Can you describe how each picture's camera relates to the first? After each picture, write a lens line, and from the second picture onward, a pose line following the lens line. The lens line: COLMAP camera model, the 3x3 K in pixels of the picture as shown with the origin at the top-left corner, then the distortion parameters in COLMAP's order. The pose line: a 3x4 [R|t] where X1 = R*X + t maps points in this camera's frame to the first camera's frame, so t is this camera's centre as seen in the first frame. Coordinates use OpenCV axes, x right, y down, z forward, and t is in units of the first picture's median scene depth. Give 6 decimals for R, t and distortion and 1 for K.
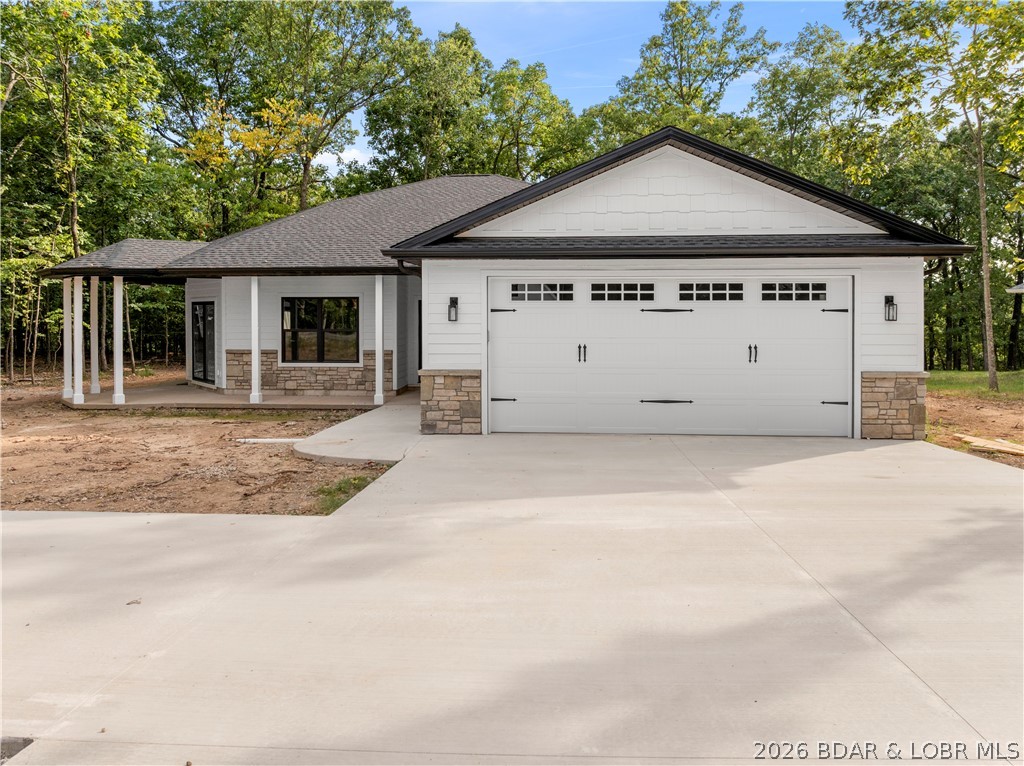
lens RADIAL K [[740.7, 0, 509.0], [0, 740.7, 326.0], [0, 0, 1]] dist [-0.022395, -0.005067]
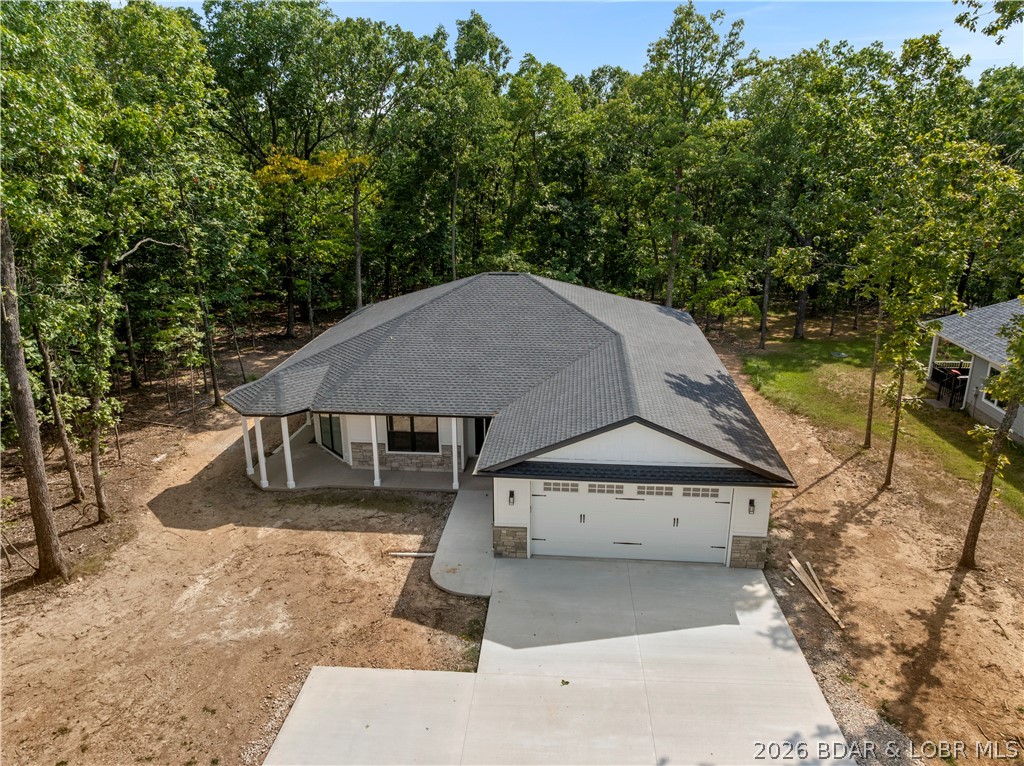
lens RADIAL K [[726.0, 0, 512.0], [0, 726.0, 383.0], [0, 0, 1]] dist [-0.014135, -0.003585]
pose [[0.999978, 0.000376, -0.006559, -0.062635], [0.001540, 0.957154, 0.289577, -0.796300], [0.006387, -0.289580, 0.957132, -0.608836]]
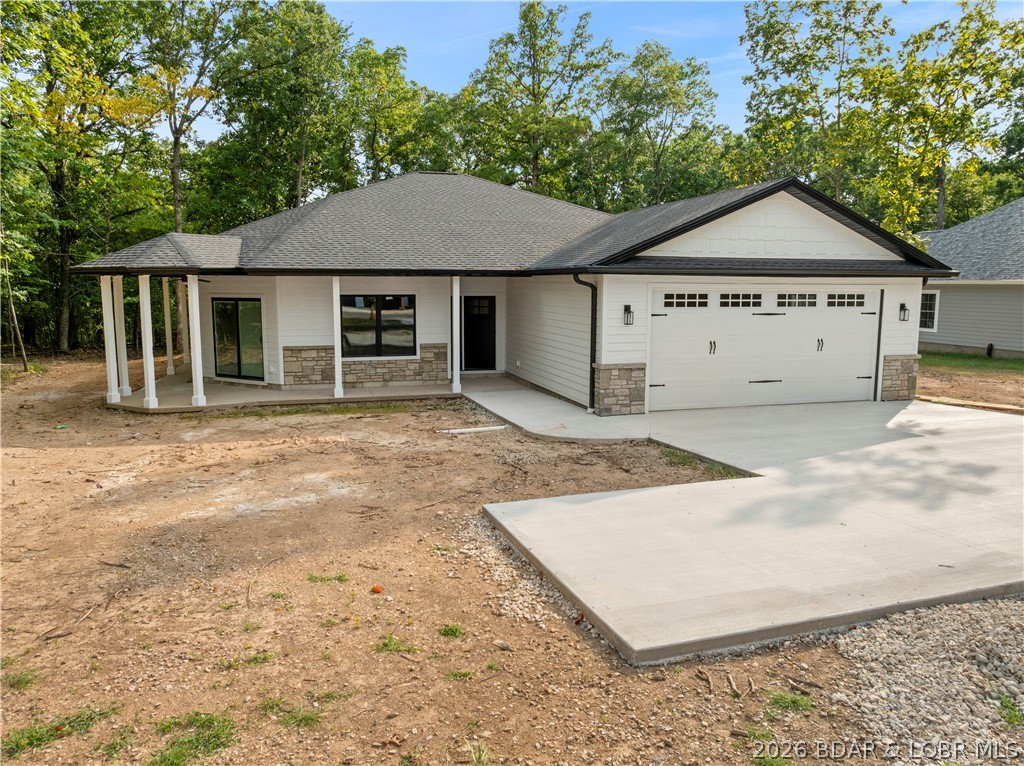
lens RADIAL K [[726.0, 0, 512.0], [0, 726.0, 383.0], [0, 0, 1]] dist [-0.014135, -0.003585]
pose [[0.933839, -0.044557, 0.354908, -0.684628], [0.003206, 0.993214, 0.116260, -0.050622], [-0.357680, -0.107430, 0.927644, -0.064963]]
